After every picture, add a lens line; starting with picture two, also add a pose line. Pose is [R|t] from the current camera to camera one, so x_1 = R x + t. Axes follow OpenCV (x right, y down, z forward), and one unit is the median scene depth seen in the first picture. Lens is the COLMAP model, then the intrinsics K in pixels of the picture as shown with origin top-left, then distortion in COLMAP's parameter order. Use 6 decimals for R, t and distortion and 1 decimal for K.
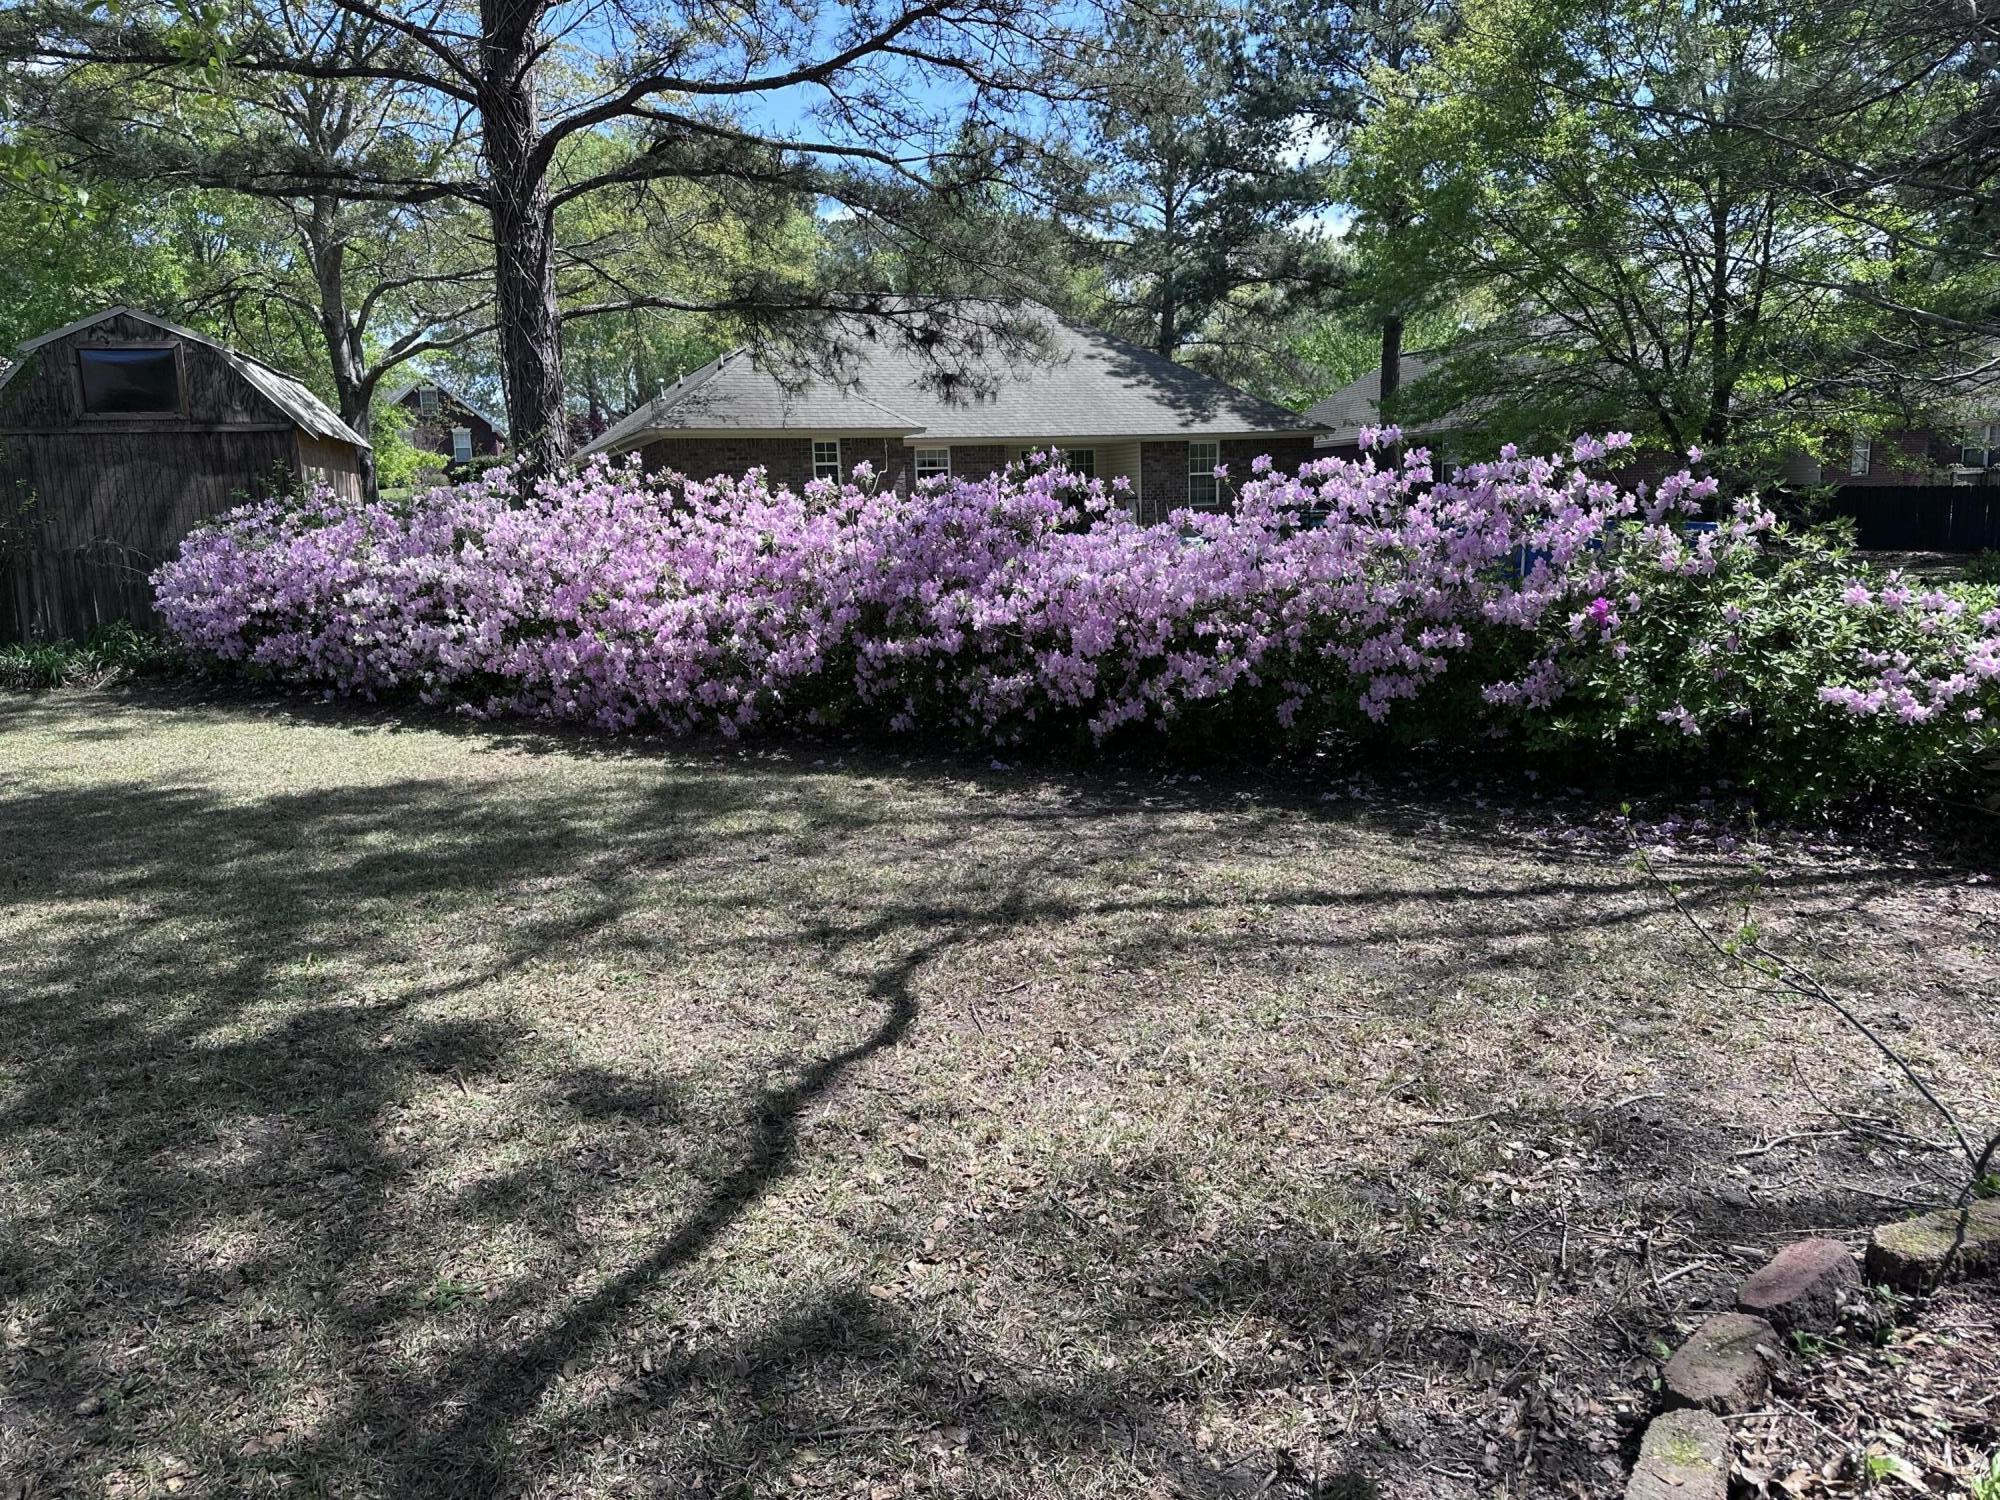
lens RADIAL K [[1474.7, 0, 1000.0], [0, 1474.7, 750.0], [0, 0, 1]] dist [0.146000, -0.264078]
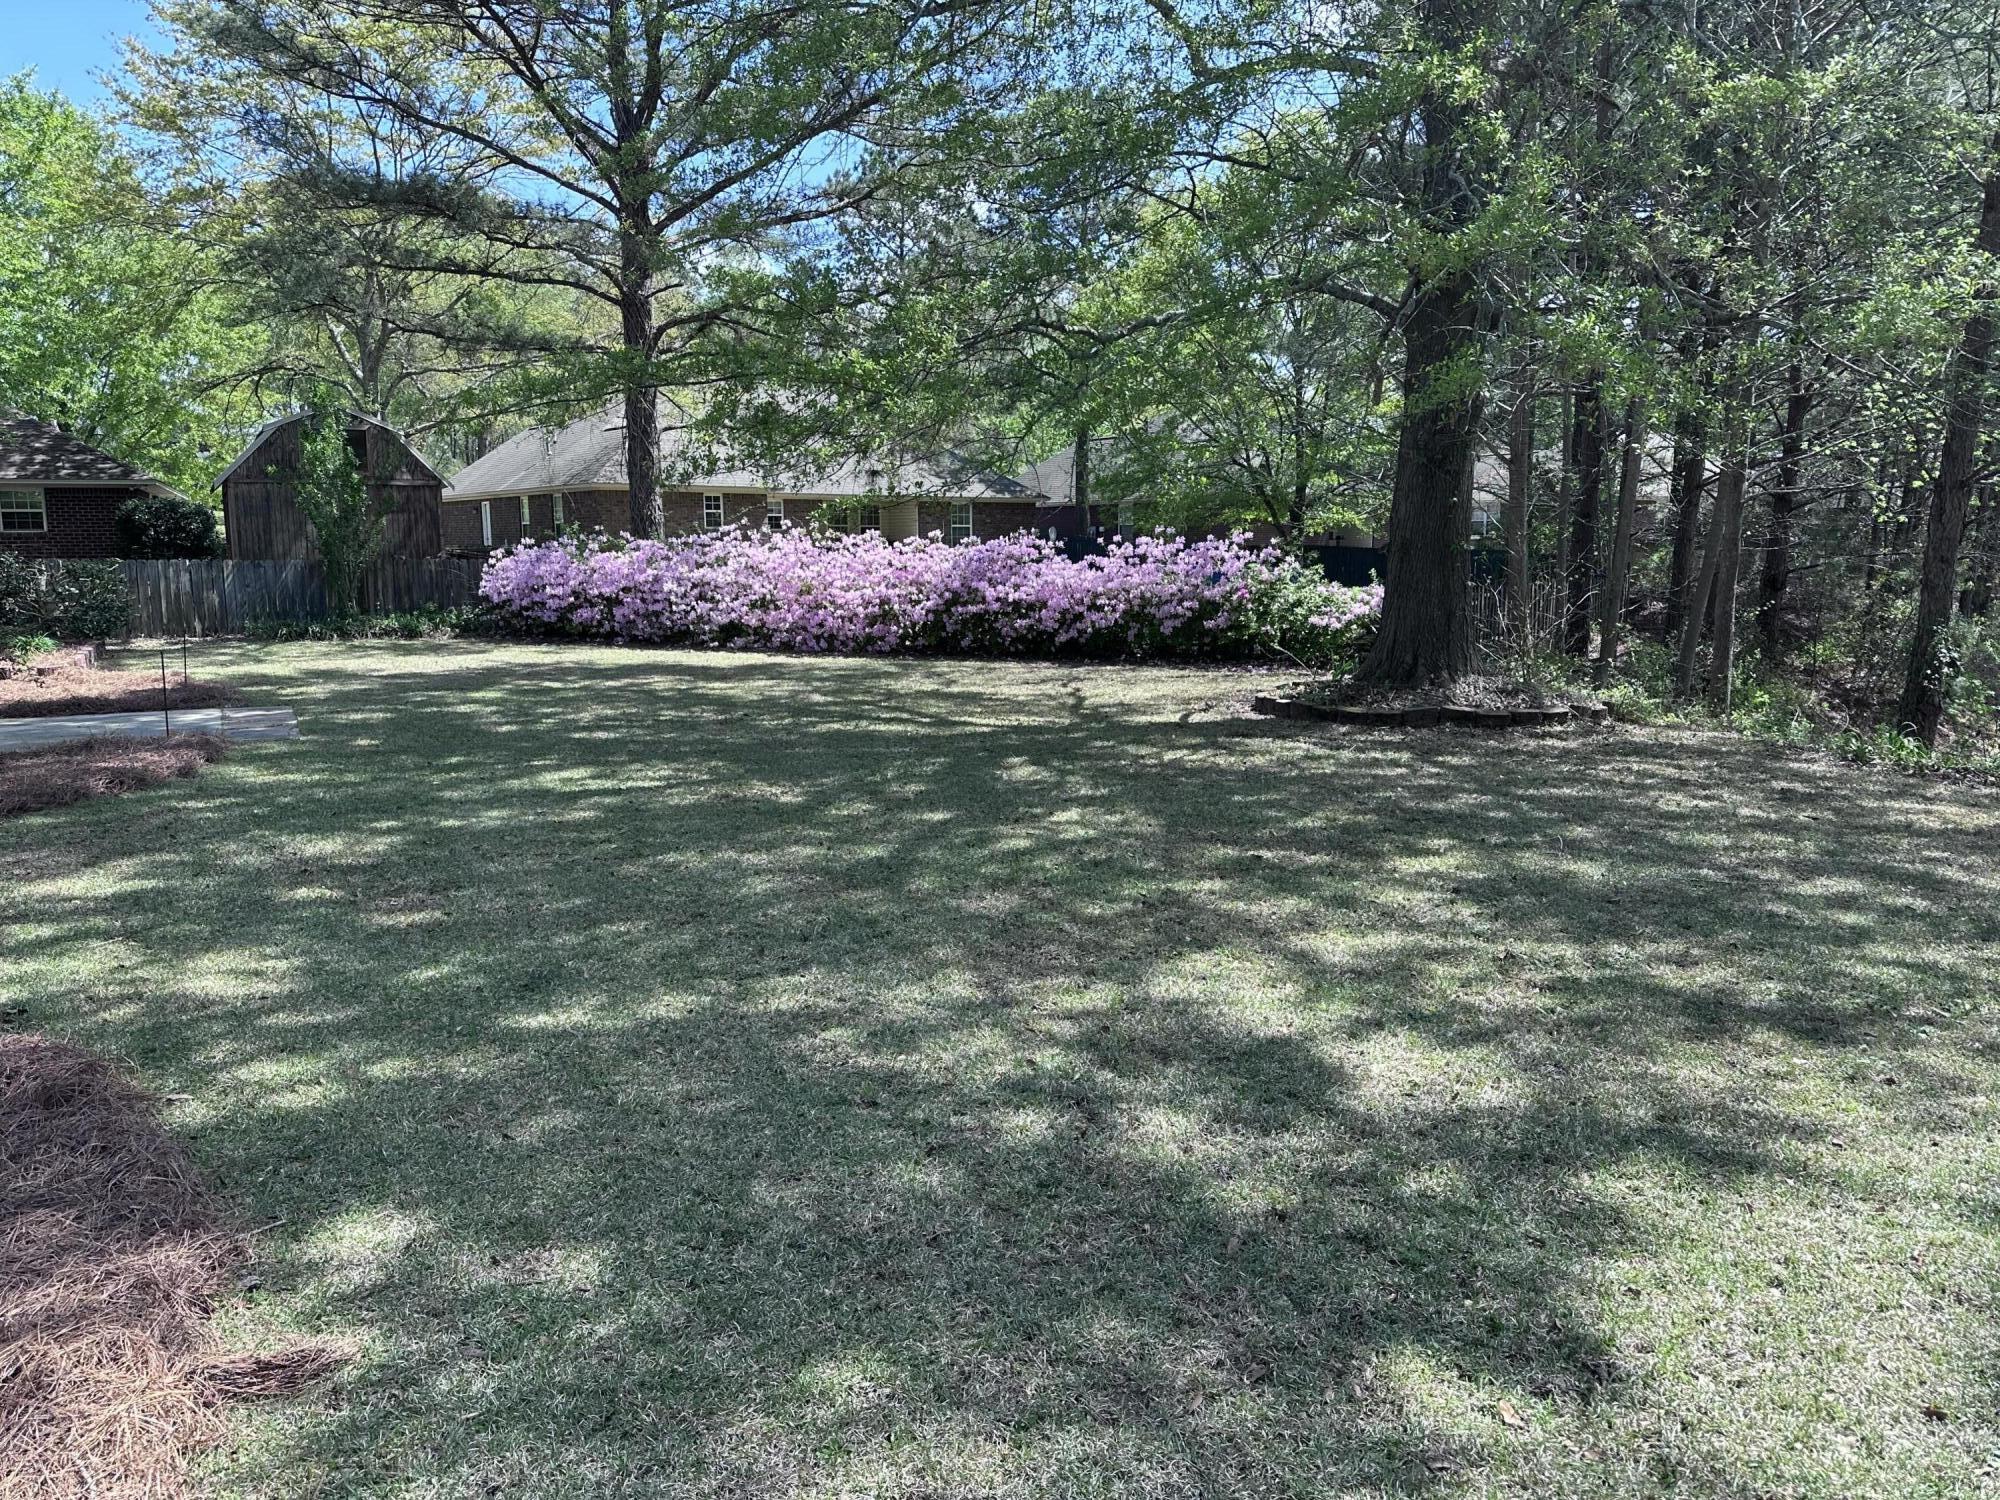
lens RADIAL K [[1474.7, 0, 1000.0], [0, 1474.7, 750.0], [0, 0, 1]] dist [0.146000, -0.264078]
pose [[0.977990, -0.001786, 0.208643, -0.579619], [0.007244, 0.999651, -0.025397, 0.244173], [-0.208525, 0.026349, 0.977662, -1.495349]]
